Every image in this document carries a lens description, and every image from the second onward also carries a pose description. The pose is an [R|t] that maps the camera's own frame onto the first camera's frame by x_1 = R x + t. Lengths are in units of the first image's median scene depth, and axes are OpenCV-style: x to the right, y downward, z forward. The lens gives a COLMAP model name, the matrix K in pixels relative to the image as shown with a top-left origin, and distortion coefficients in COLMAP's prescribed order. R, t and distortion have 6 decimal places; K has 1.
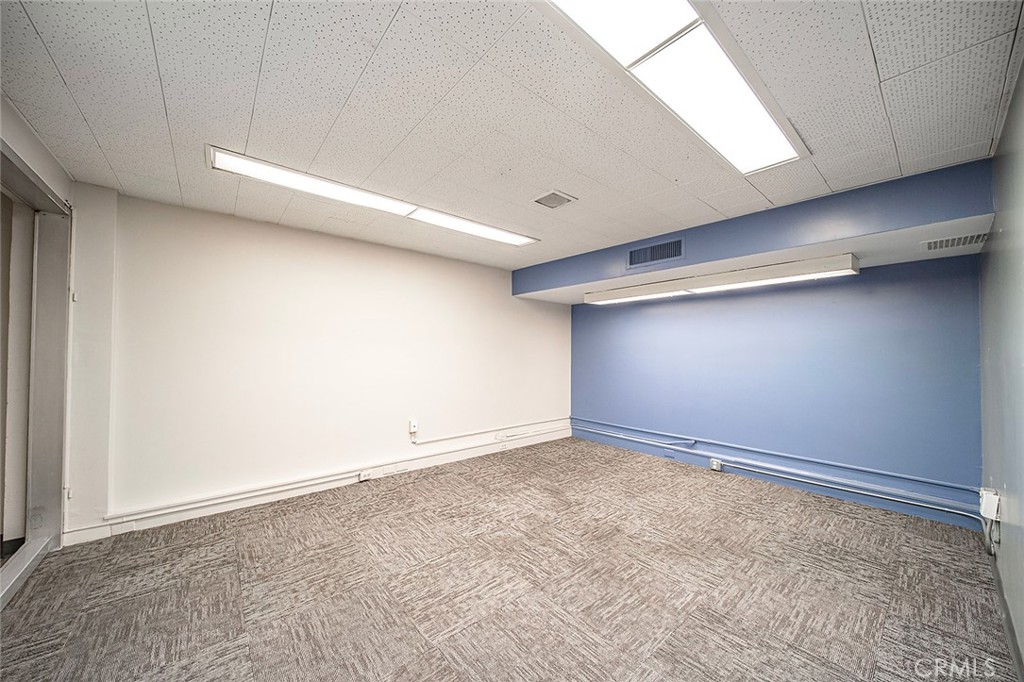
lens RADIAL K [[361.3, 0, 513.6], [0, 361.3, 345.3], [0, 0, 1]] dist [0.000664, -0.001093]
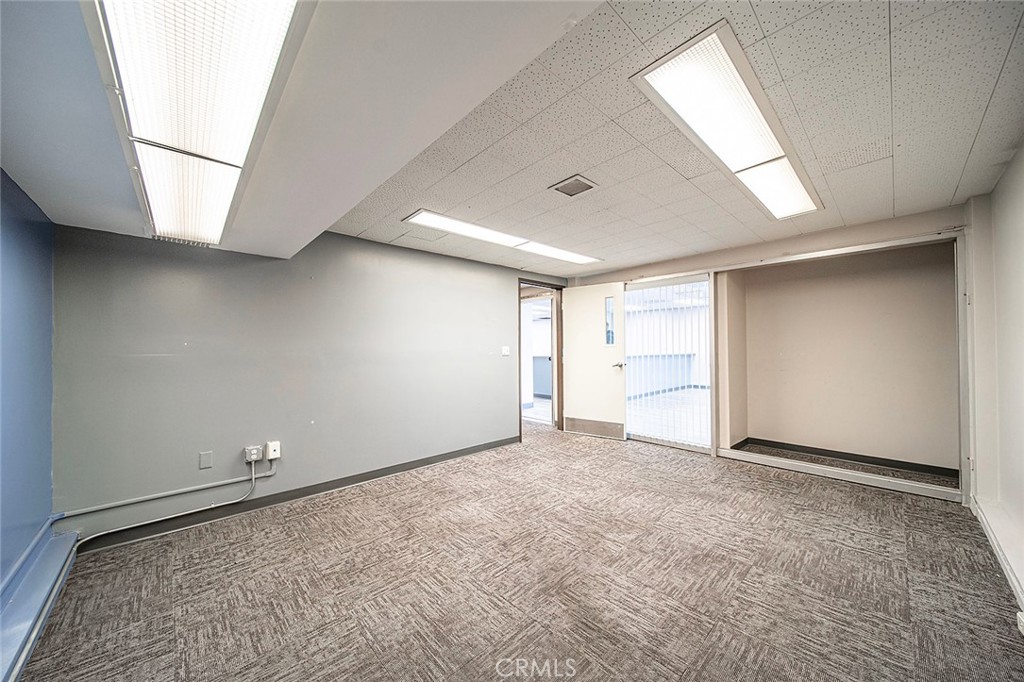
lens RADIAL K [[361.3, 0, 510.7], [0, 361.3, 345.1], [0, 0, 1]] dist [0.000664, -0.001093]
pose [[-0.998750, -0.001016, -0.049974, 0.338403], [0.000446, 0.999573, -0.029217, 0.044342], [0.049983, -0.029203, -0.998323, 2.029017]]
